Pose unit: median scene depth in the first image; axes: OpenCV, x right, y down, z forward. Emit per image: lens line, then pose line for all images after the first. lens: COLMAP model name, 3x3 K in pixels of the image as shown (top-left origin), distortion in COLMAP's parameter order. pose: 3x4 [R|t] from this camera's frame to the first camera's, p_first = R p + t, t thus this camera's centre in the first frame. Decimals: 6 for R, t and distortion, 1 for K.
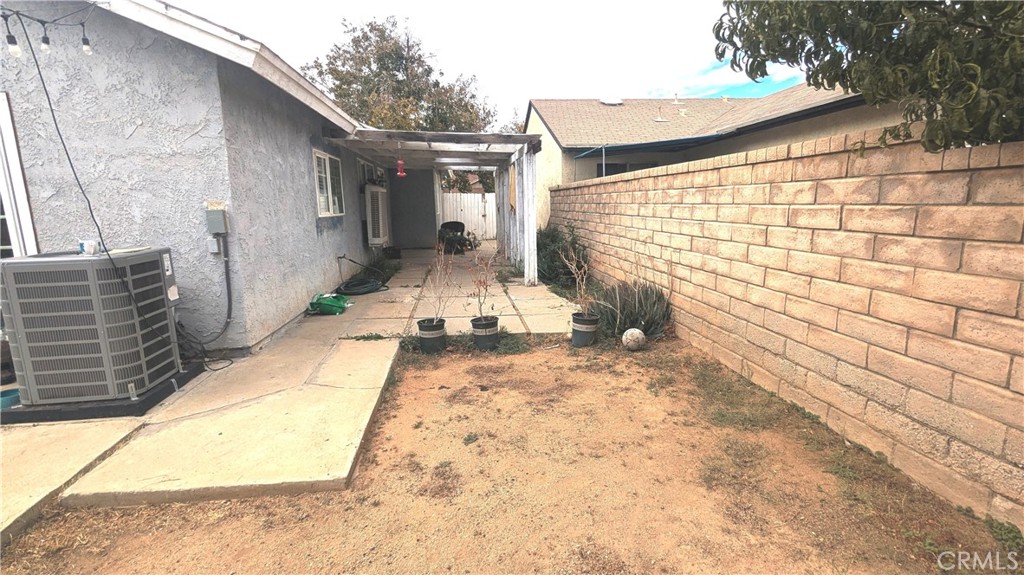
lens RADIAL K [[483.5, 0, 512.0], [0, 483.5, 287.5], [0, 0, 1]] dist [0.001684, 0.000533]
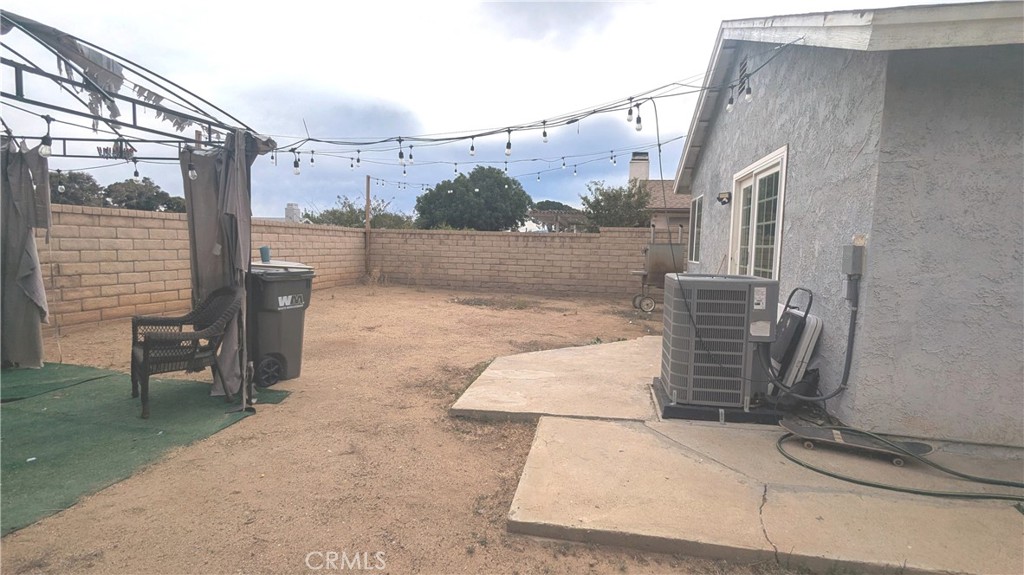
lens RADIAL K [[483.5, 0, 512.0], [0, 483.5, 287.5], [0, 0, 1]] dist [0.001684, 0.000533]
pose [[-0.289382, 0.106329, -0.951290, 0.348348], [-0.180465, 0.969929, 0.163310, -0.139053], [0.940048, 0.218934, -0.261492, 0.798275]]
